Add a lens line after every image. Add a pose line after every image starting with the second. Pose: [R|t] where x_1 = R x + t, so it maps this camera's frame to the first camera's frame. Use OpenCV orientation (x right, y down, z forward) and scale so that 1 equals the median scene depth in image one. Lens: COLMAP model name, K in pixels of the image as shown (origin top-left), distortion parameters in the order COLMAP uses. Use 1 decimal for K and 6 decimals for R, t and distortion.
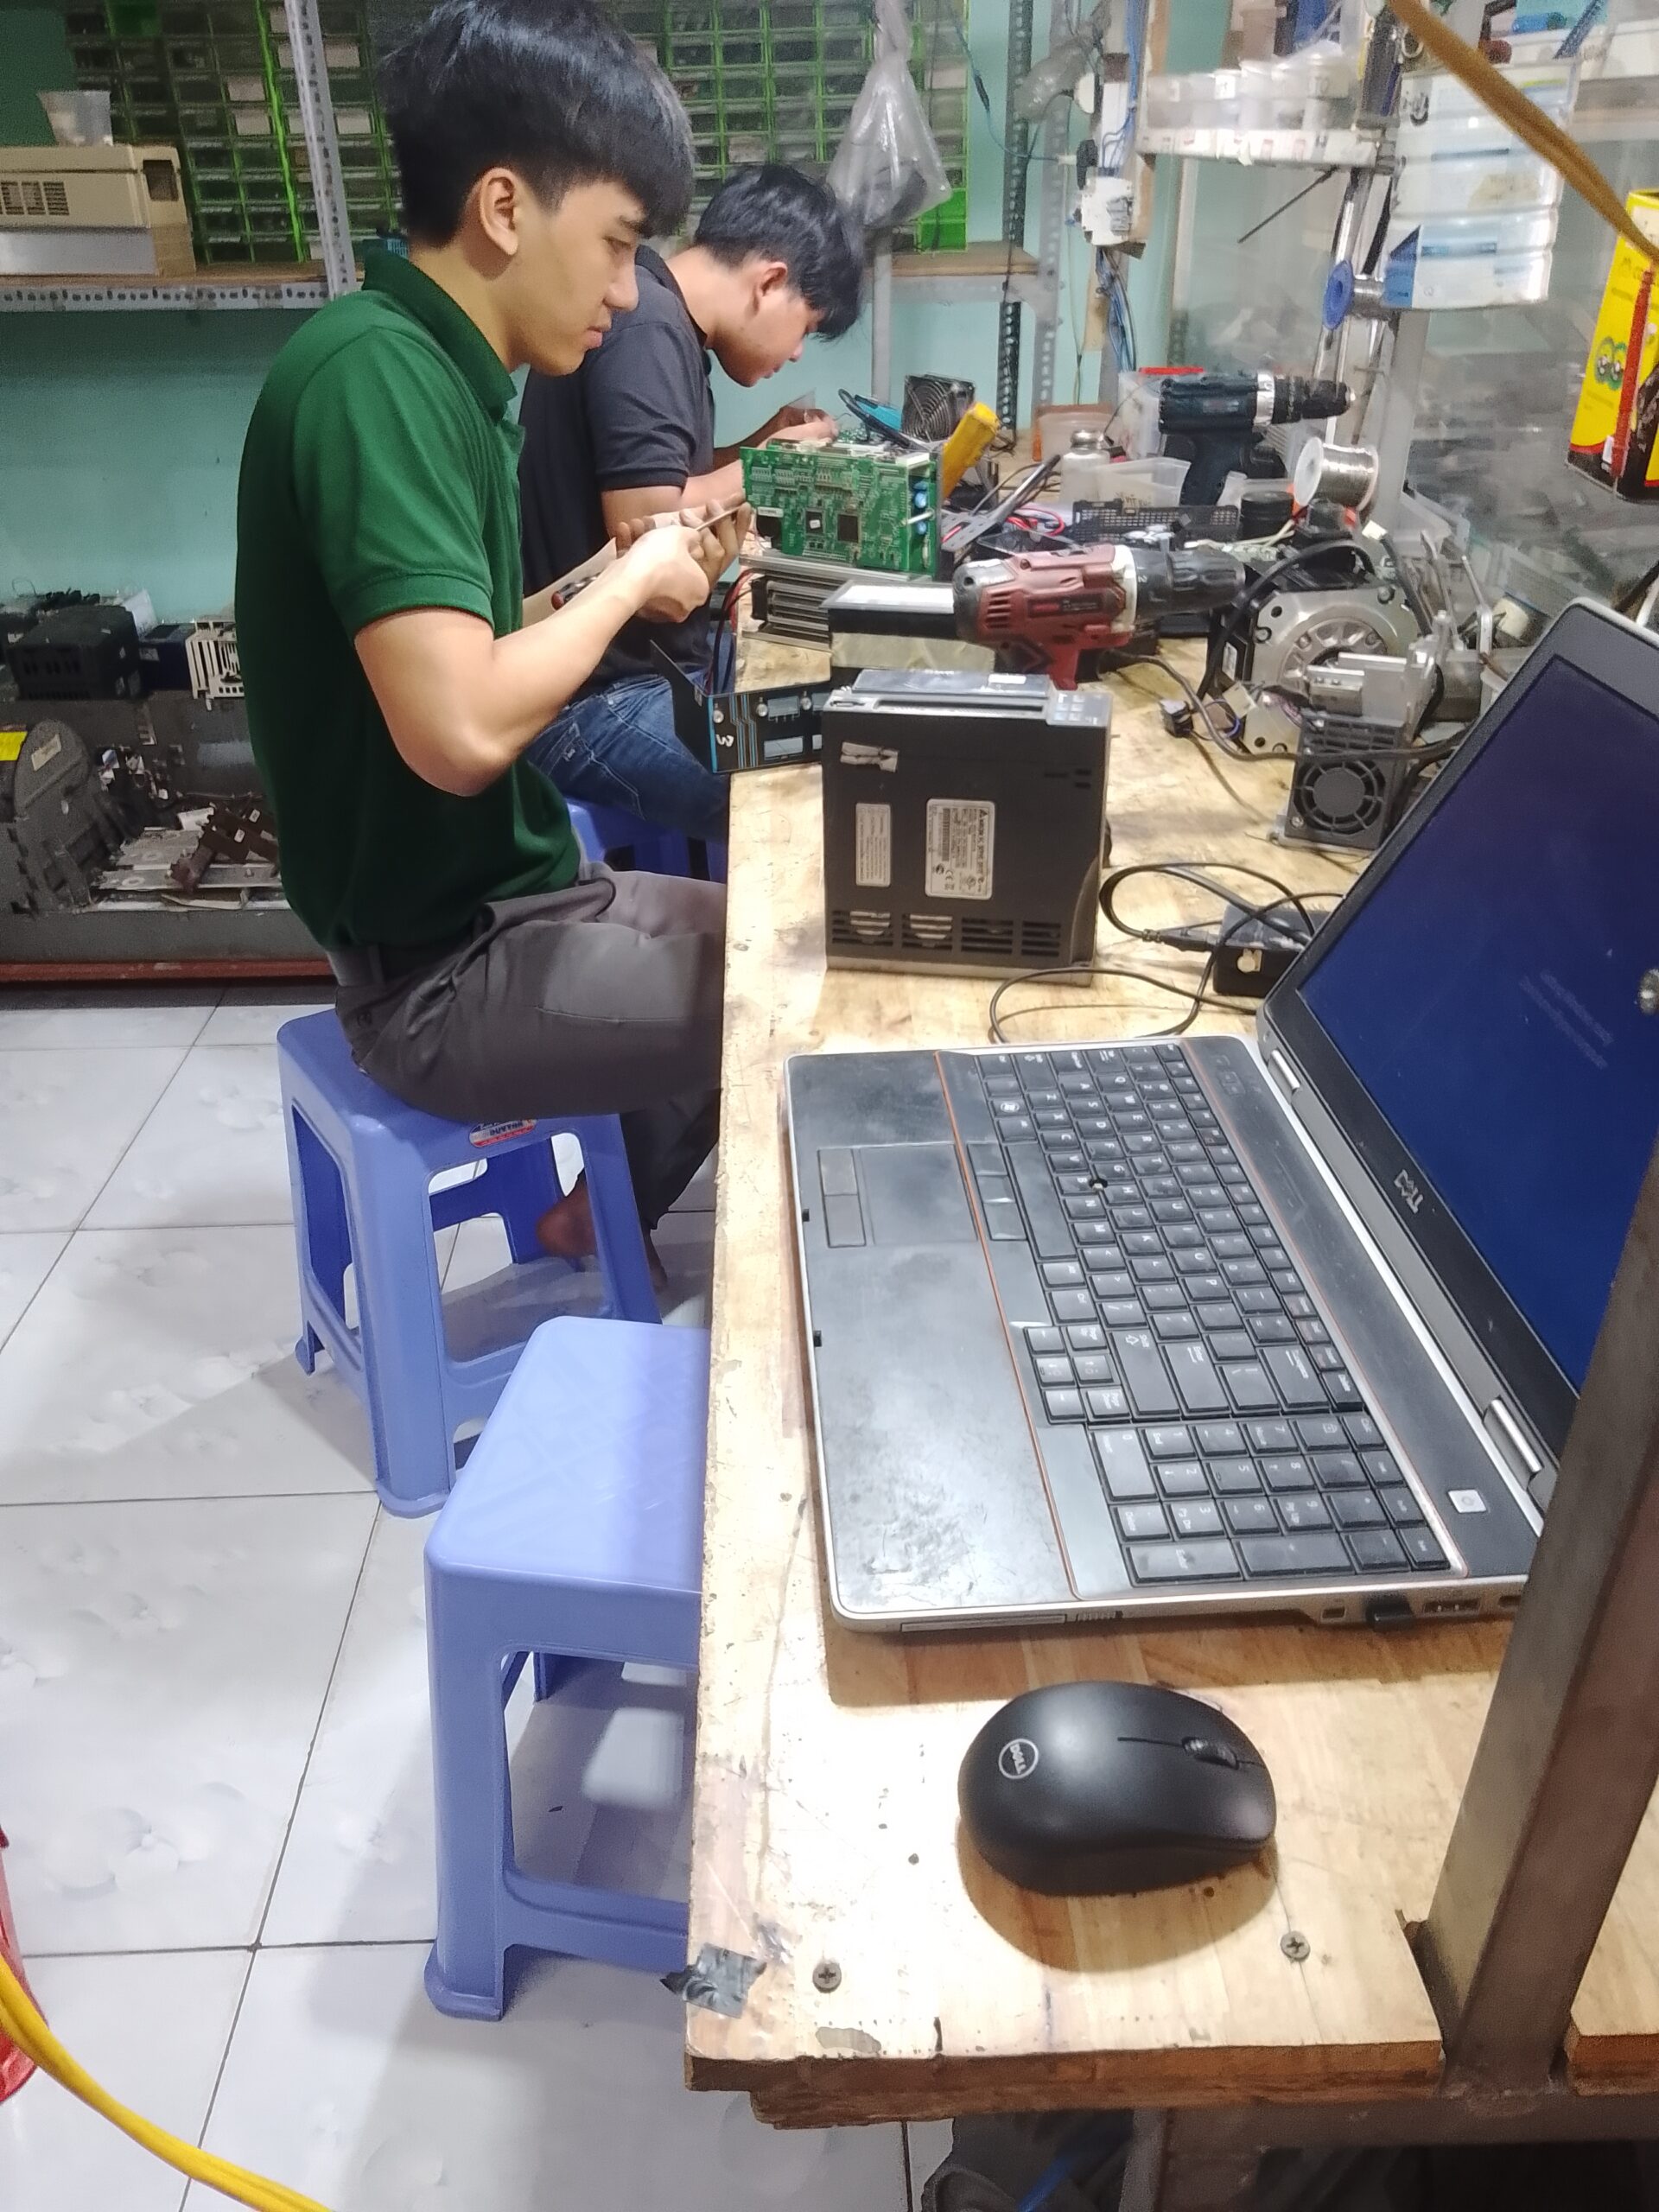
lens RADIAL K [[1616.1, 0, 821.3], [0, 1616.1, 1096.9], [0, 0, 1]] dist [0.007861, 0.014882]
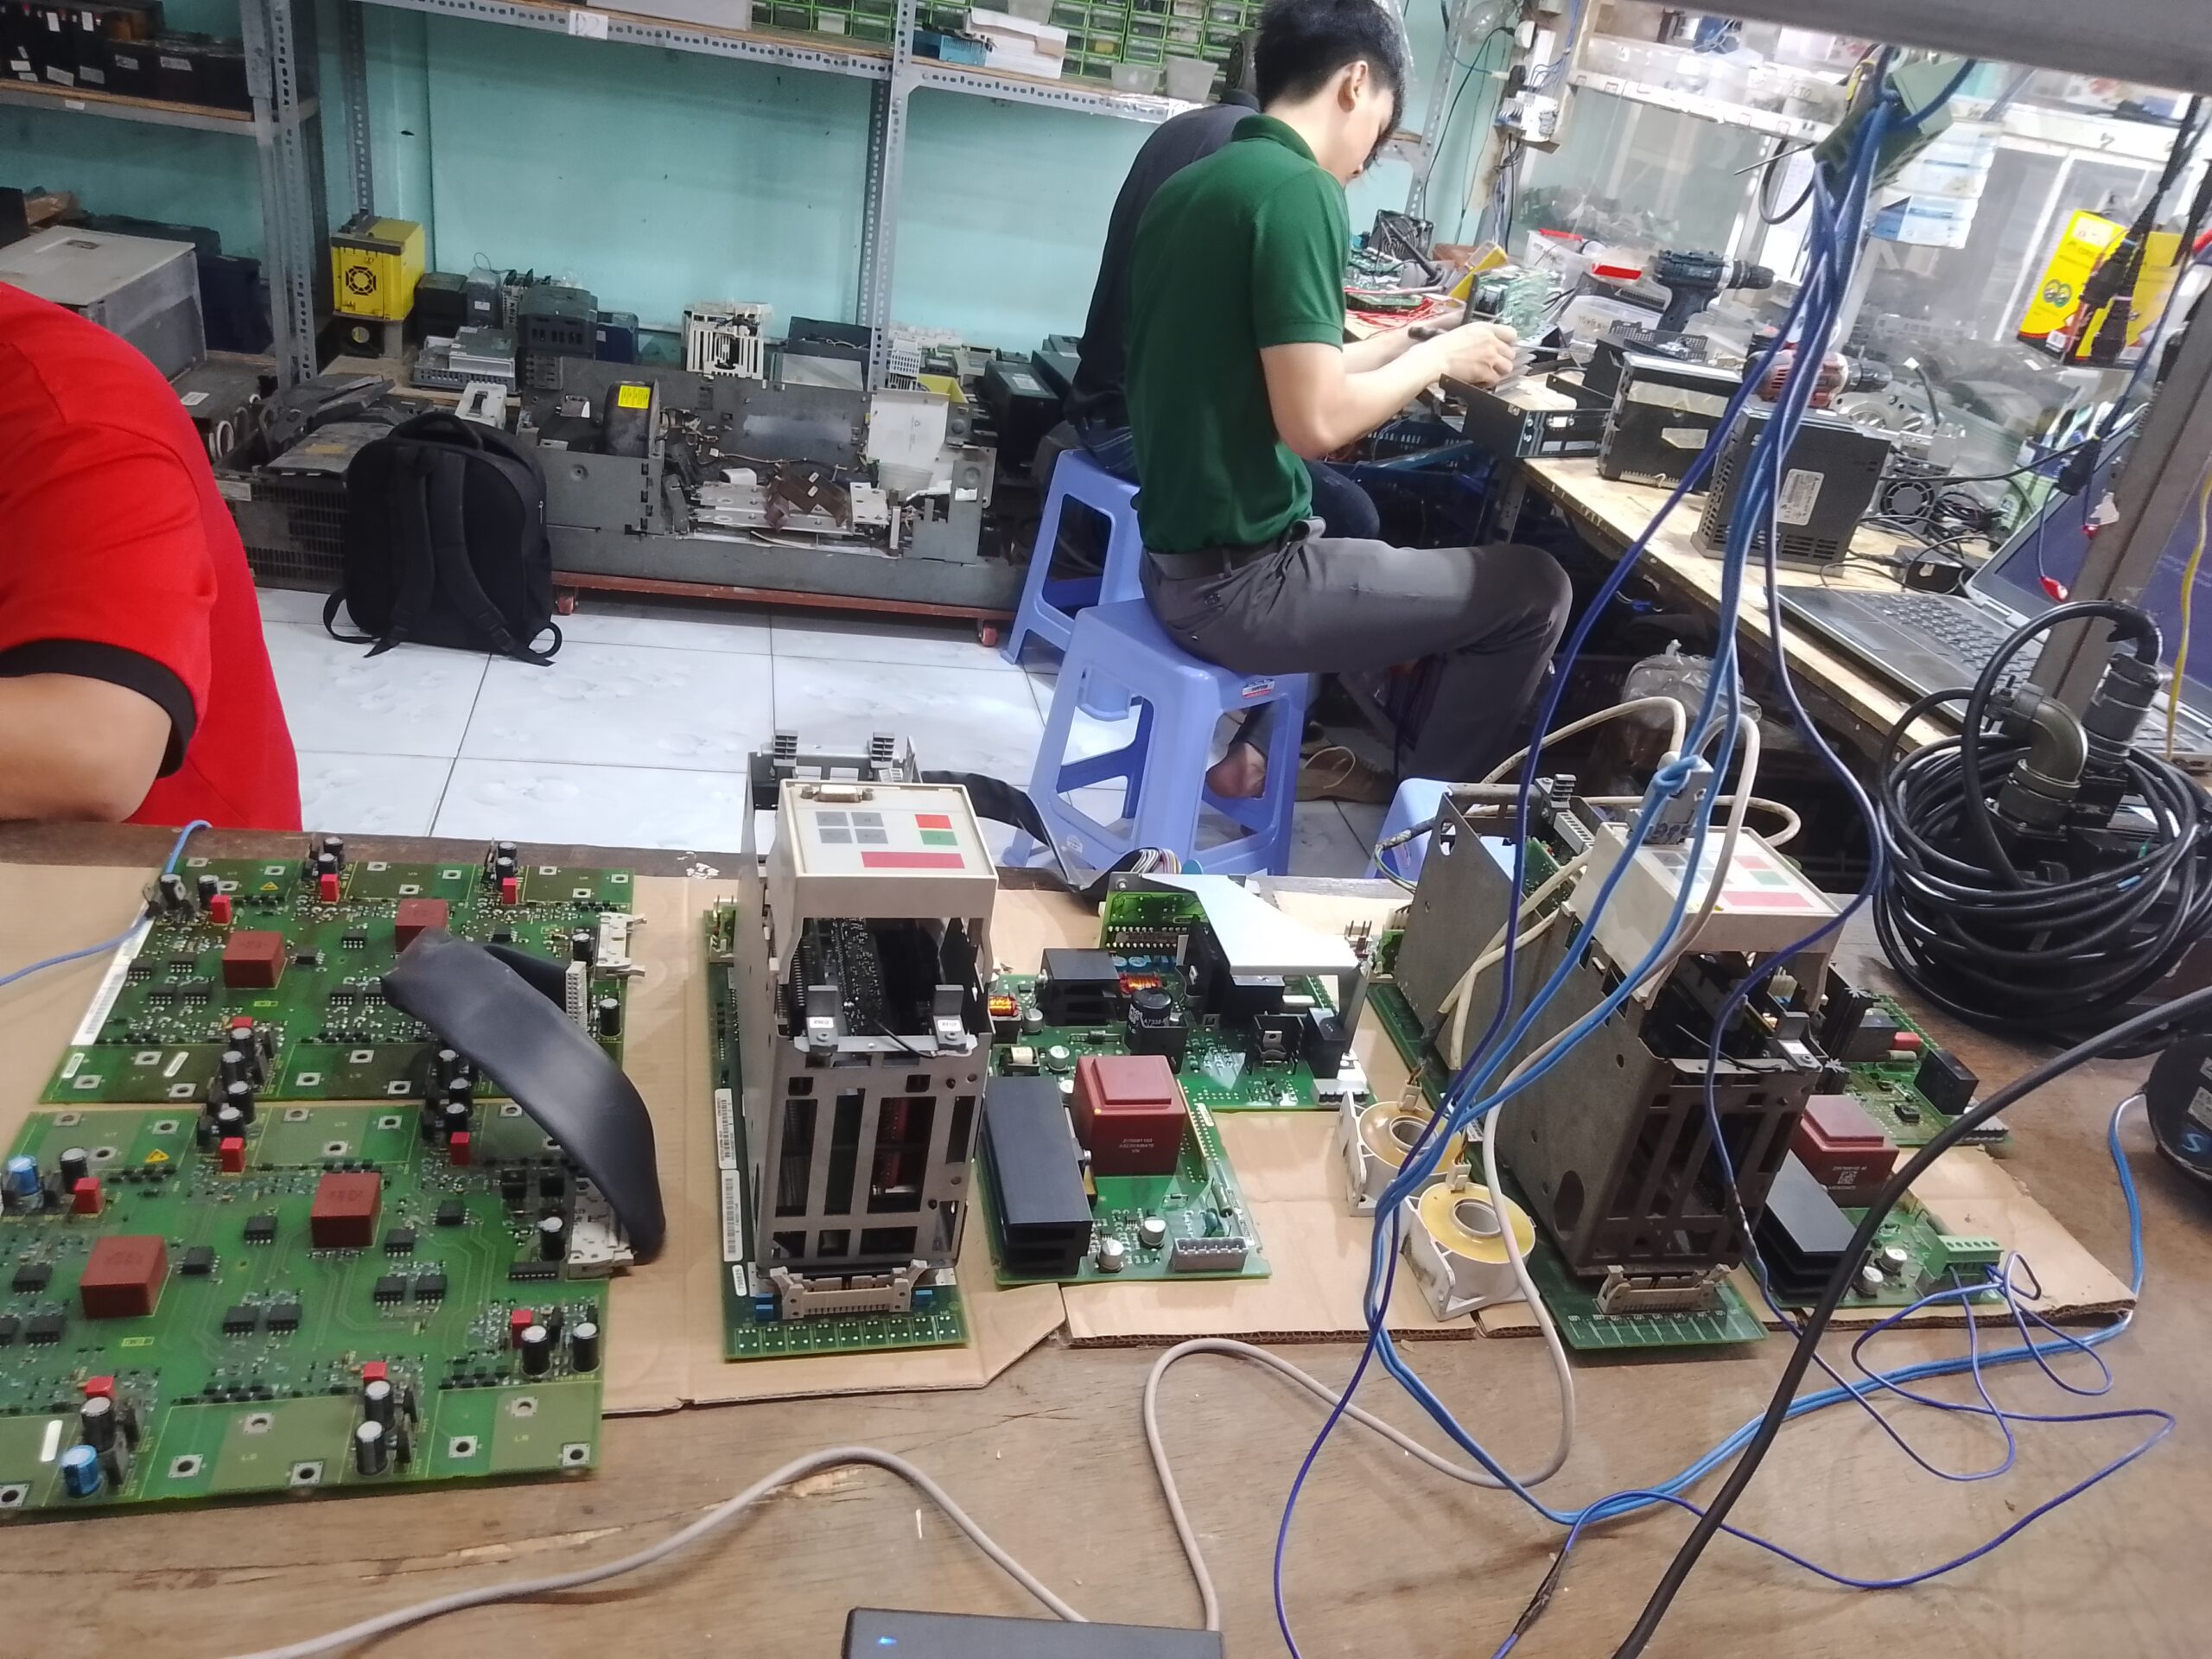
lens RADIAL K [[1629.2, 0, 1106.8], [0, 1629.2, 819.6], [0, 0, 1]] dist [0.008224, 0.003678]
pose [[0.975655, 0.071612, 0.207292, -0.380432], [-0.063643, 0.996964, -0.044869, 0.128468], [-0.209876, 0.030584, 0.977250, -0.249239]]
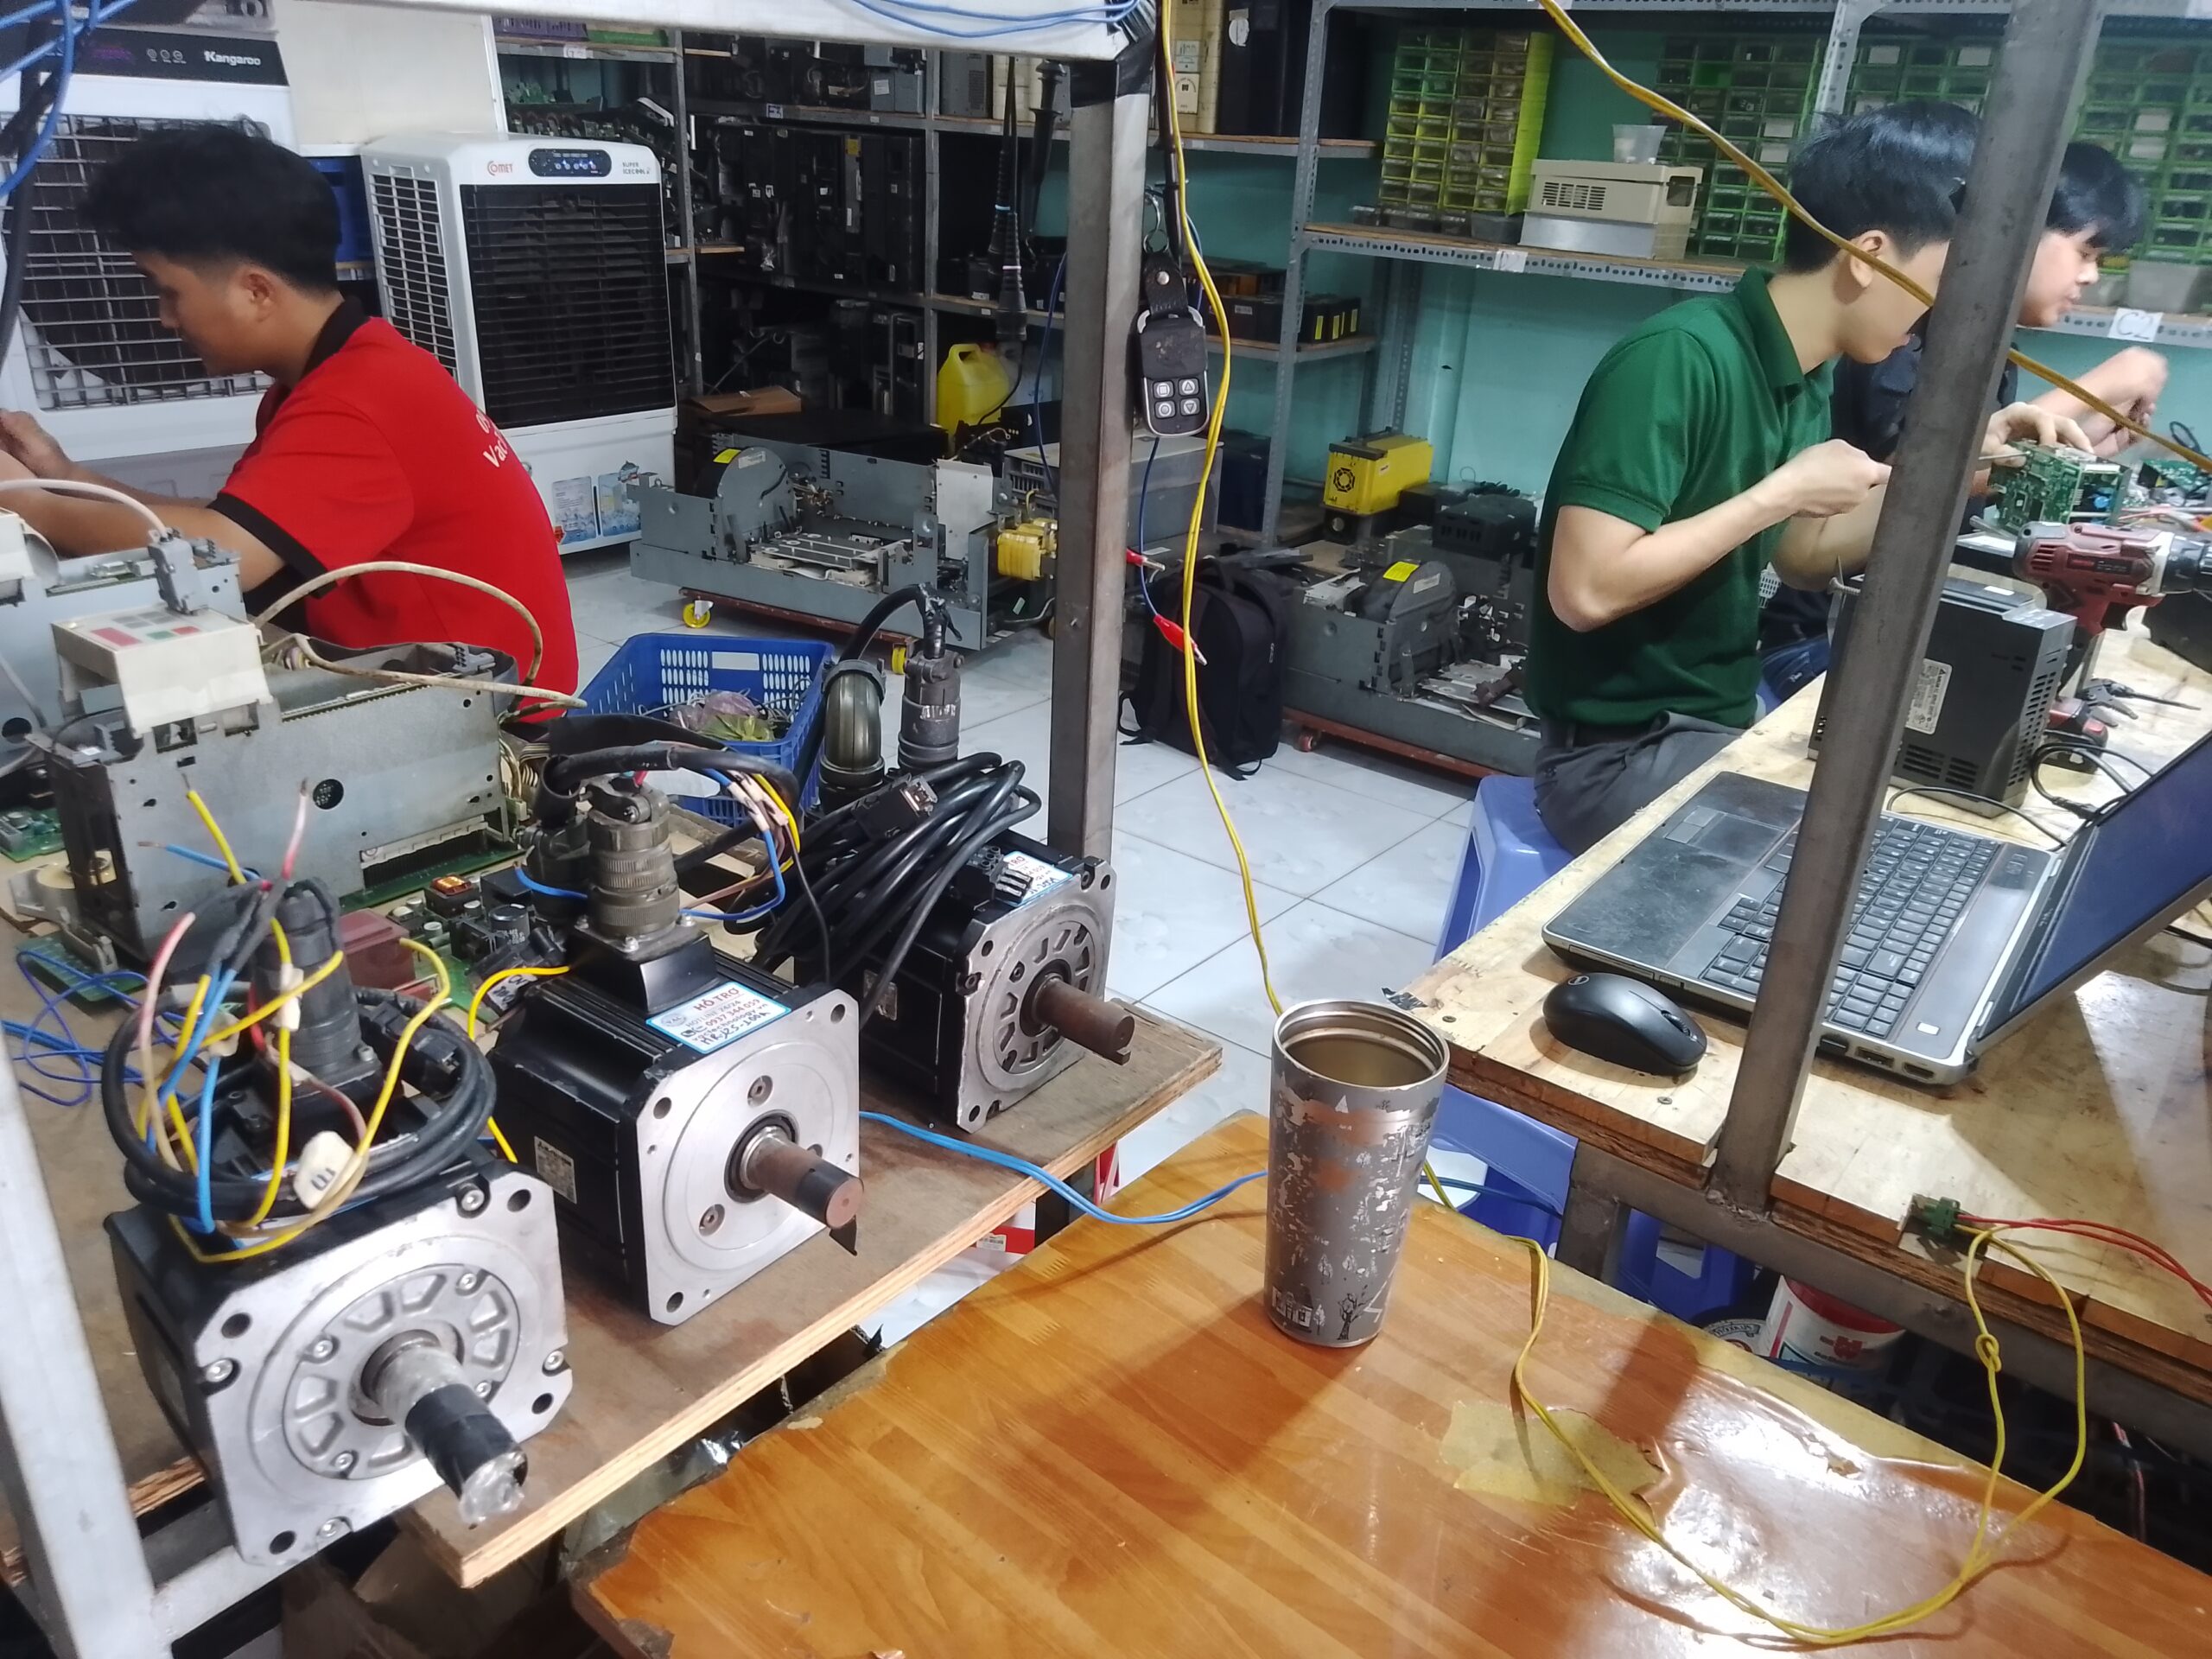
lens RADIAL K [[1637.5, 0, 1106.0], [0, 1637.5, 829.5], [0, 0, 1]] dist [0.007738, 0.002266]
pose [[0.765037, 0.309018, -0.565001, 0.135999], [-0.381068, 0.924489, -0.010349, 0.085313], [0.519139, 0.223221, 0.825025, -0.187617]]
